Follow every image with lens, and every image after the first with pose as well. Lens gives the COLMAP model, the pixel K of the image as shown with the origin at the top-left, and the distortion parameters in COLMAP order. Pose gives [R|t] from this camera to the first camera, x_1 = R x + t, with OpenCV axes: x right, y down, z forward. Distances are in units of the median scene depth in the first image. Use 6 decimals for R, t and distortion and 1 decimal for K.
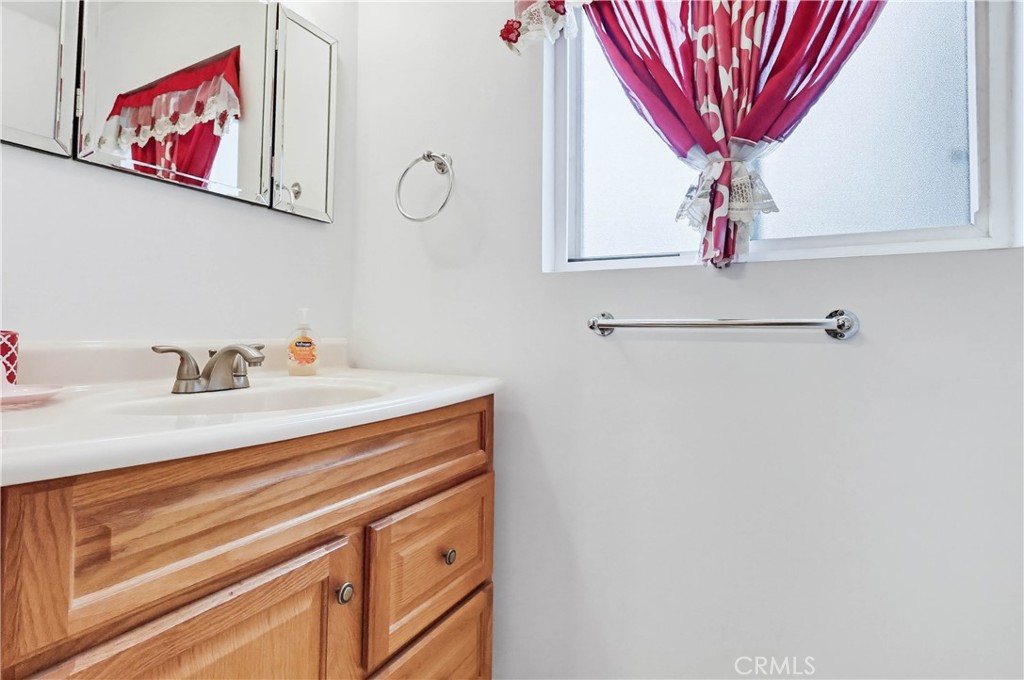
lens RADIAL K [[493.5, 0, 532.3], [0, 493.5, 312.6], [0, 0, 1]] dist [0.000193, 0.000310]
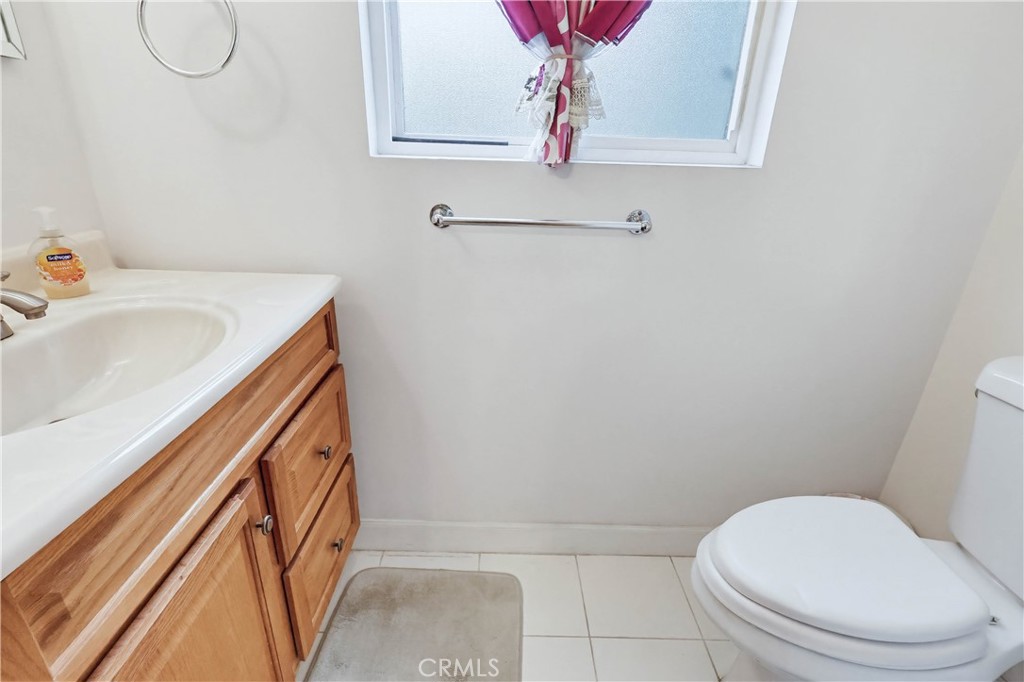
lens RADIAL K [[481.0, 0, 510.9], [0, 481.0, 329.5], [0, 0, 1]] dist [-0.002596, -0.000634]
pose [[0.884713, -0.146535, 0.442506, -0.230337], [-0.044891, 0.918108, 0.393781, -0.182176], [-0.463970, -0.368247, 0.805683, 0.060243]]
